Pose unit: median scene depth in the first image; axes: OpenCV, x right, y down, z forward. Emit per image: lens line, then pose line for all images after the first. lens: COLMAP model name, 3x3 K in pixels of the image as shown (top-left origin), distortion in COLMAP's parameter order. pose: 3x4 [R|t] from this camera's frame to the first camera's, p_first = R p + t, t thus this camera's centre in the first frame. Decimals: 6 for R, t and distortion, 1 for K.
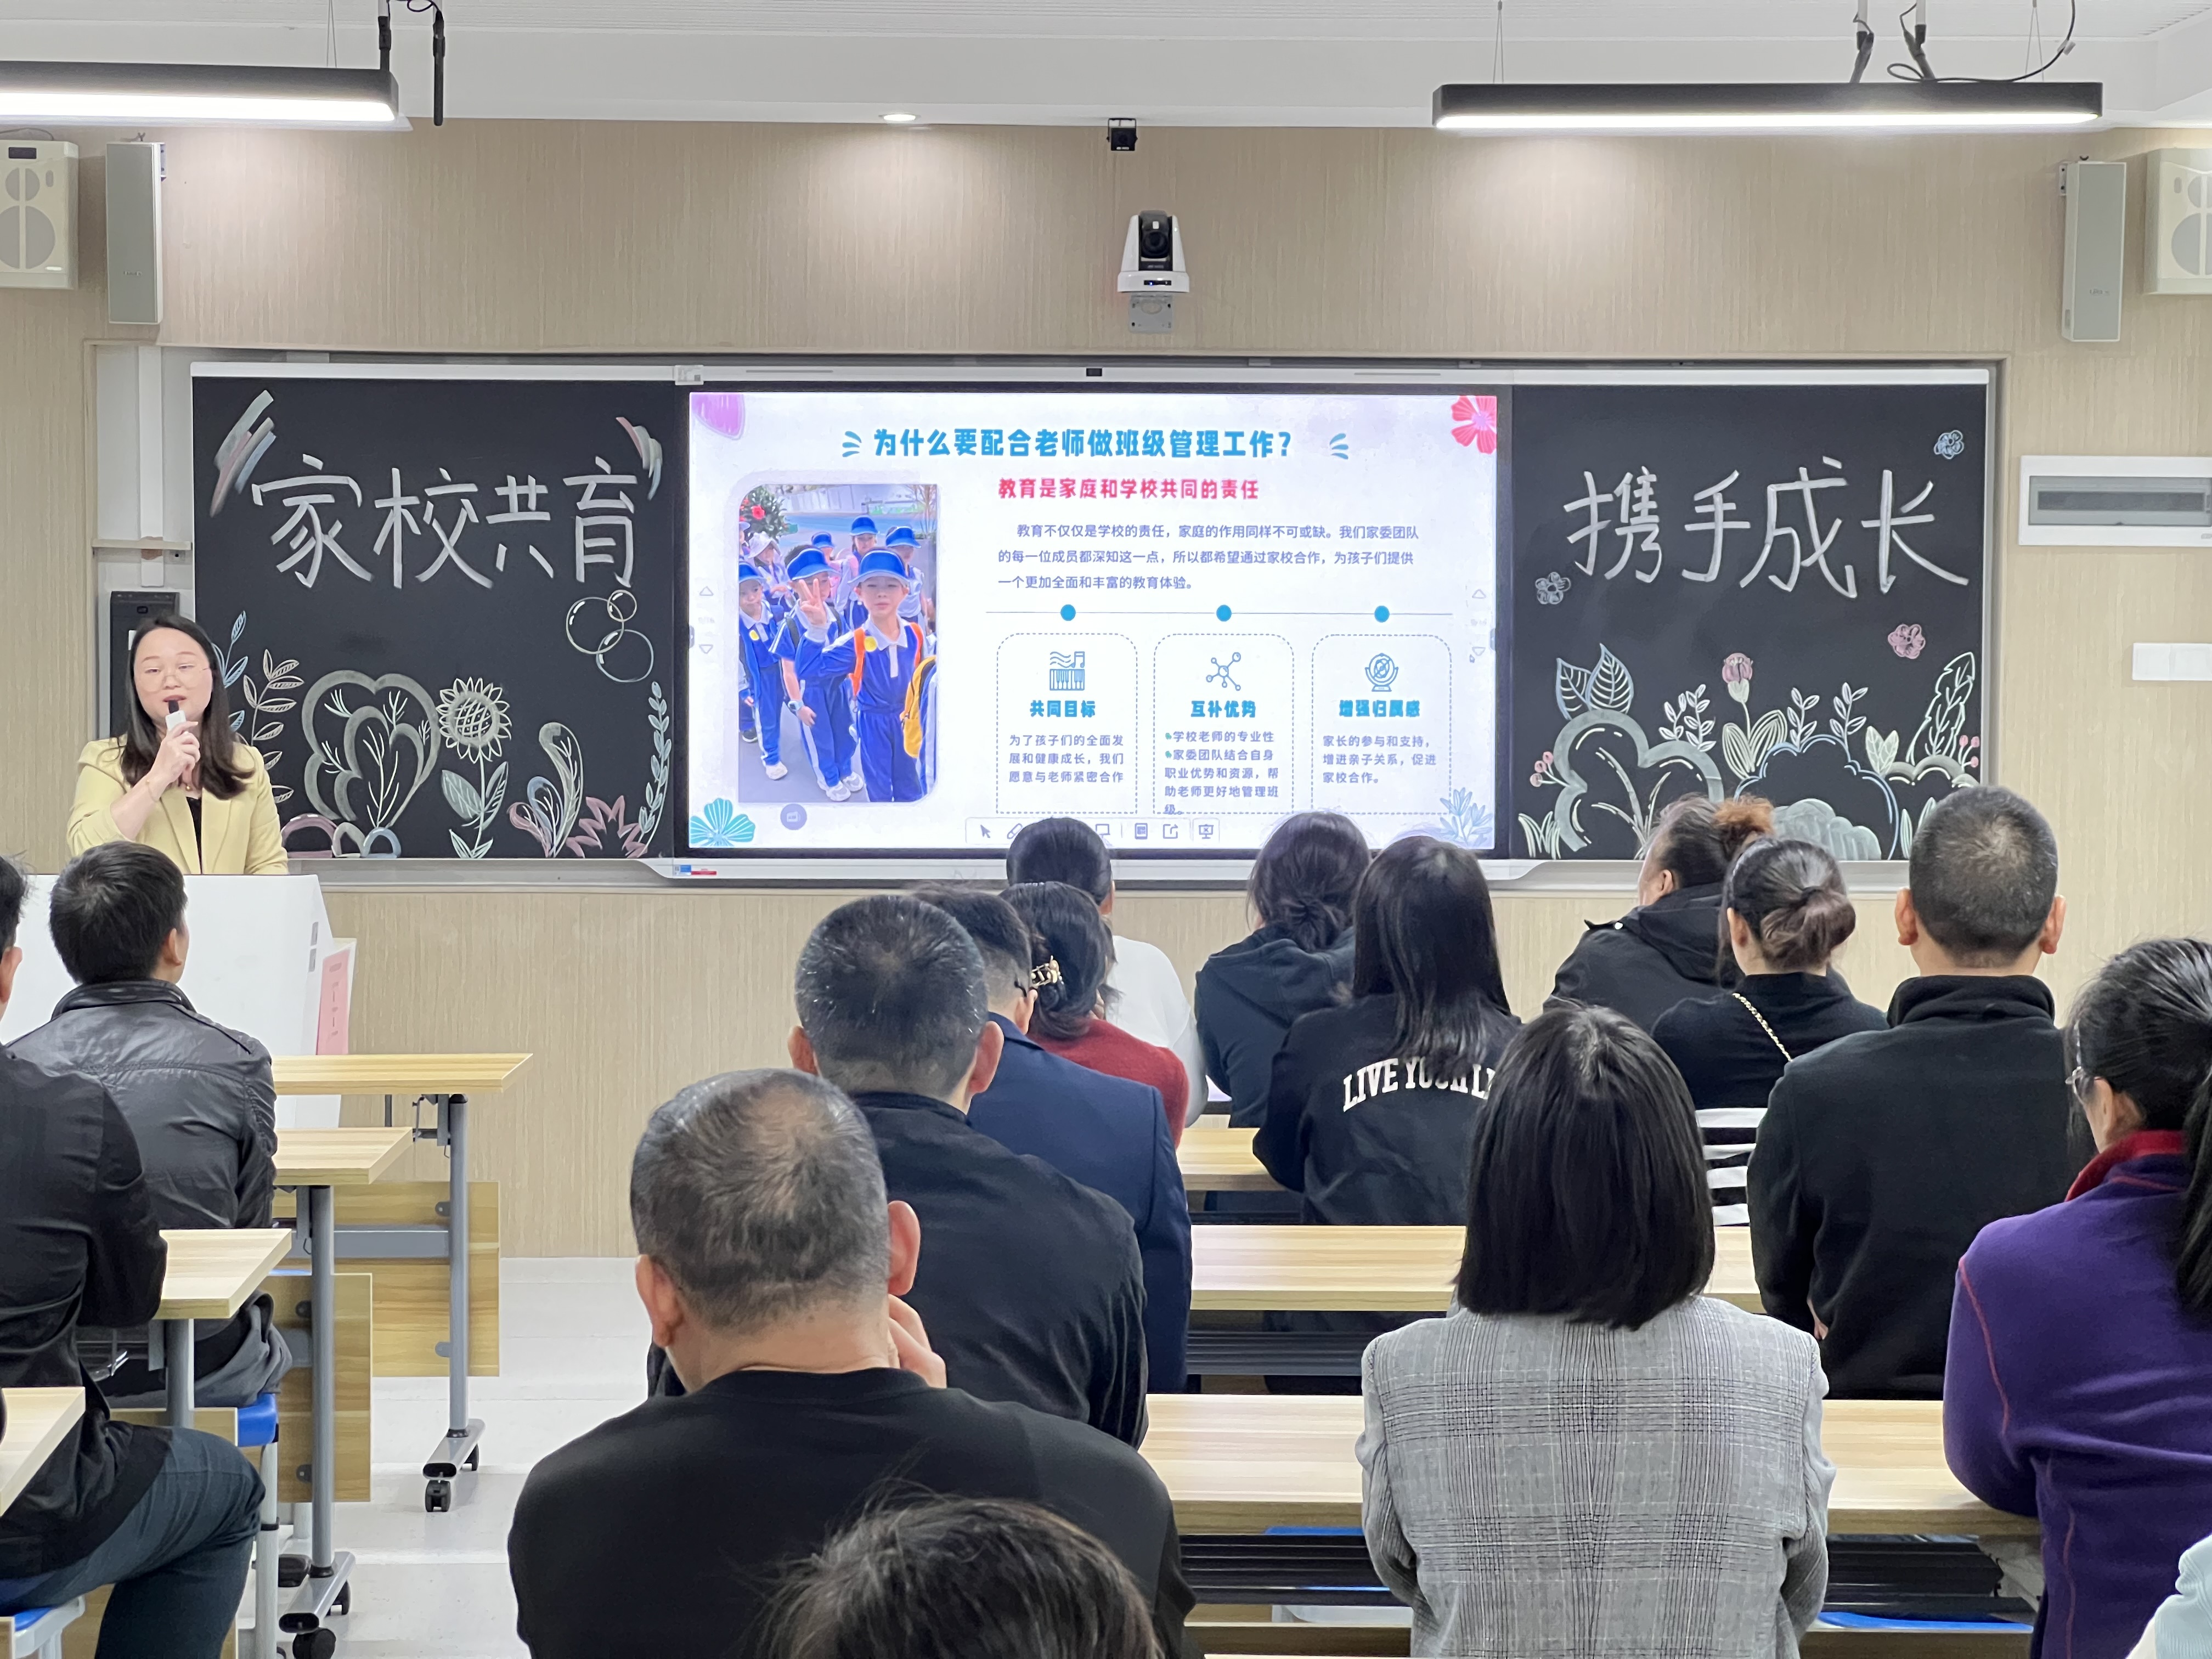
lens RADIAL K [[5017.9, 0, 1106.3], [0, 5017.9, 814.3], [0, 0, 1]] dist [0.246706, 0.000000]
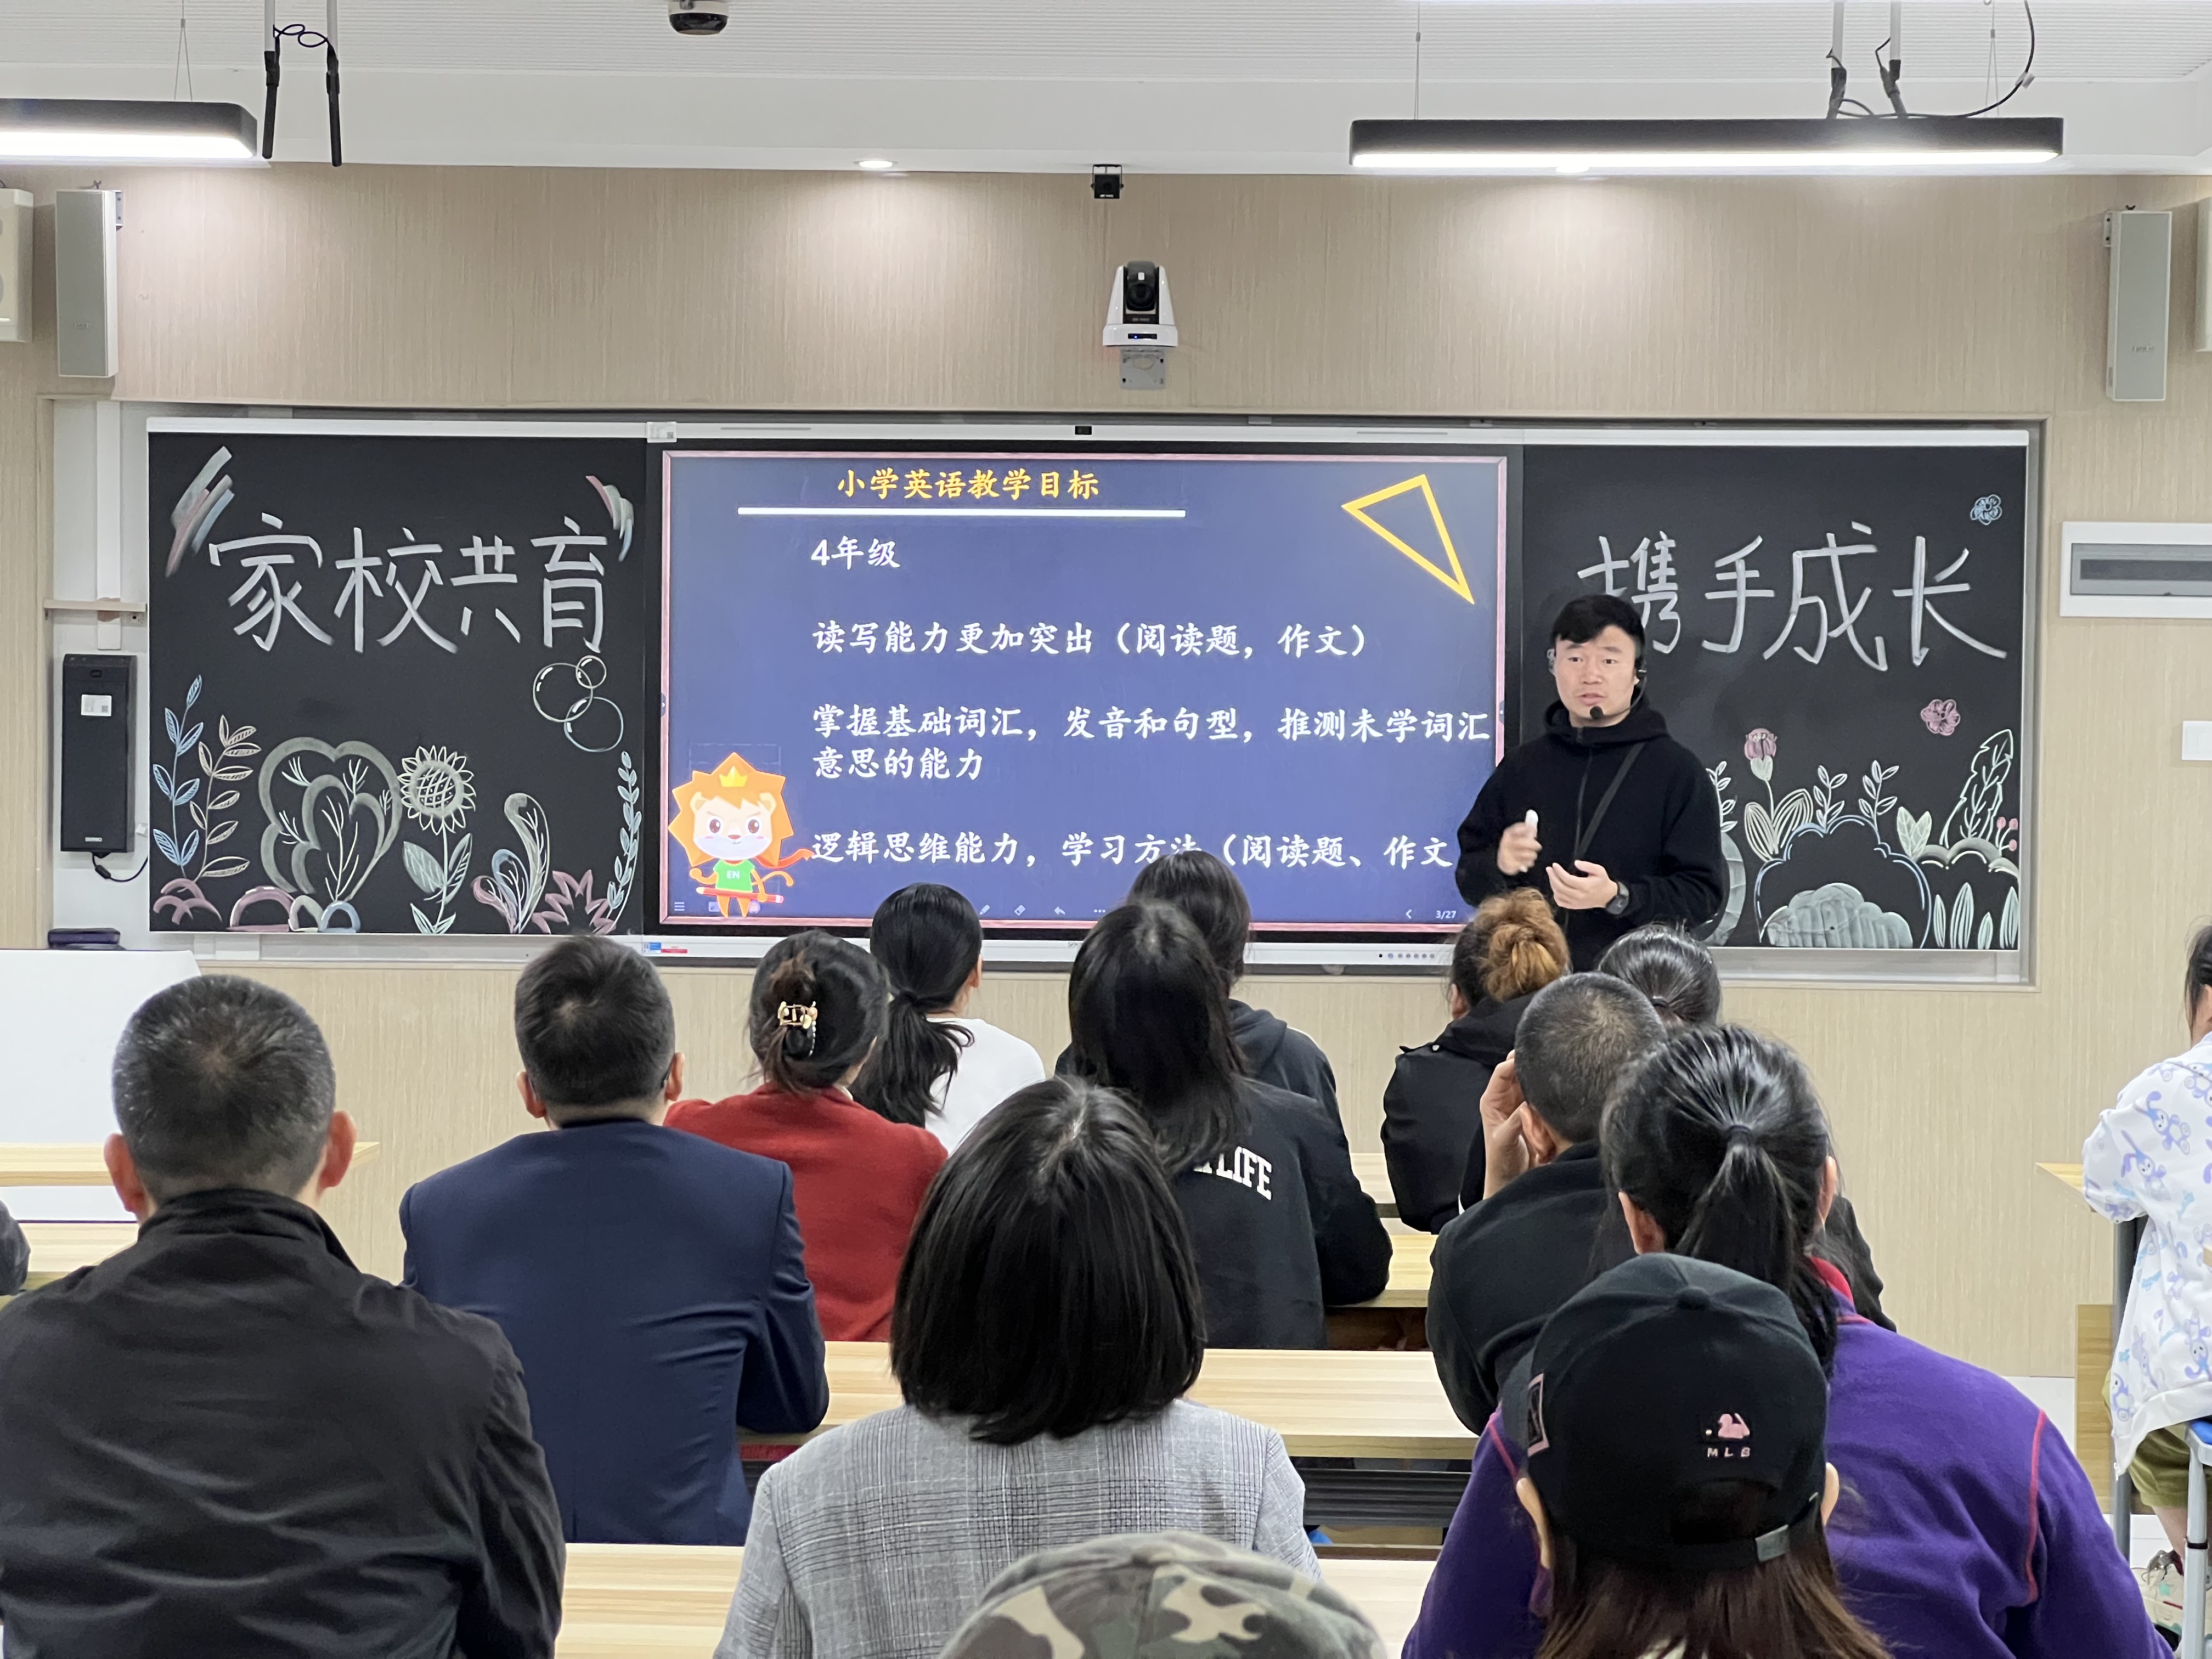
lens RADIAL K [[5017.9, 0, 1100.3], [0, 5017.9, 818.6], [0, 0, 1]] dist [0.246706, 0.000000]
pose [[0.998274, 0.007275, -0.058276, 0.056994], [-0.008136, 0.999861, -0.014563, -0.000207], [0.058162, 0.015012, 0.998194, 0.047168]]
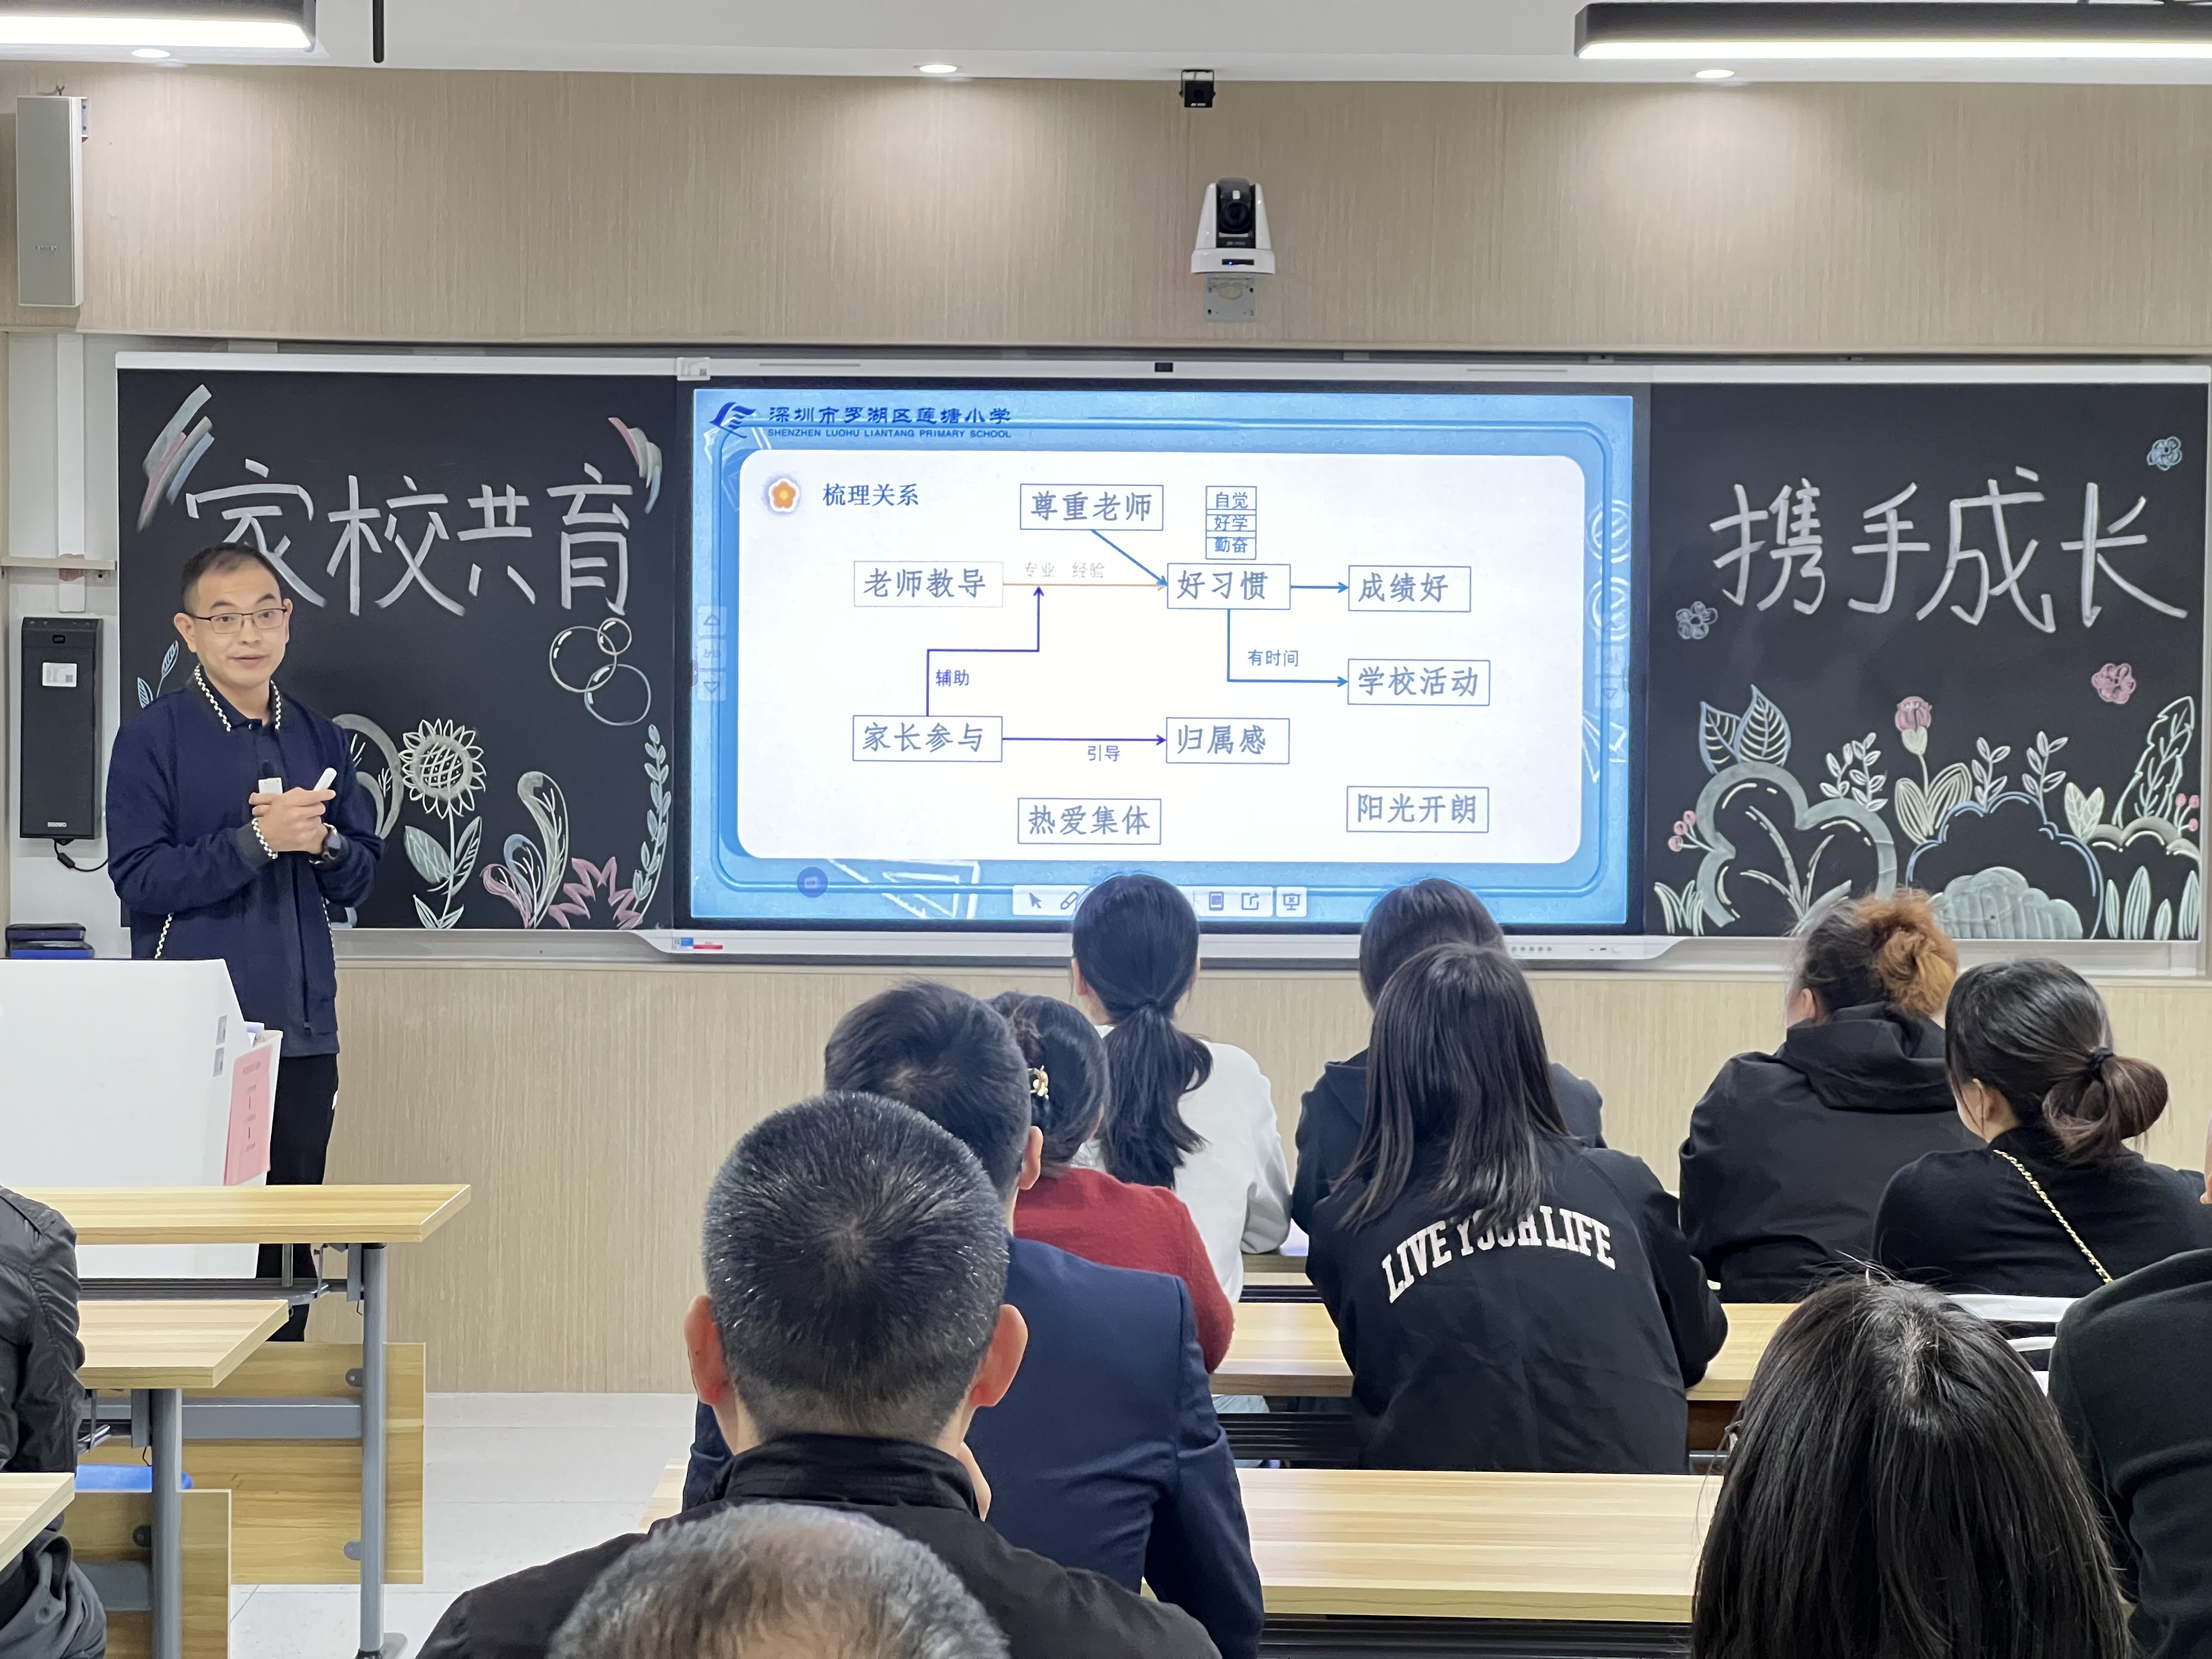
lens RADIAL K [[5017.9, 0, 1085.4], [0, 5017.9, 827.5], [0, 0, 1]] dist [0.246706, 0.000000]
pose [[0.999813, 0.004839, -0.018709, 0.000709], [-0.004907, 0.999982, -0.003557, -0.006027], [0.018692, 0.003648, 0.999819, 0.139762]]
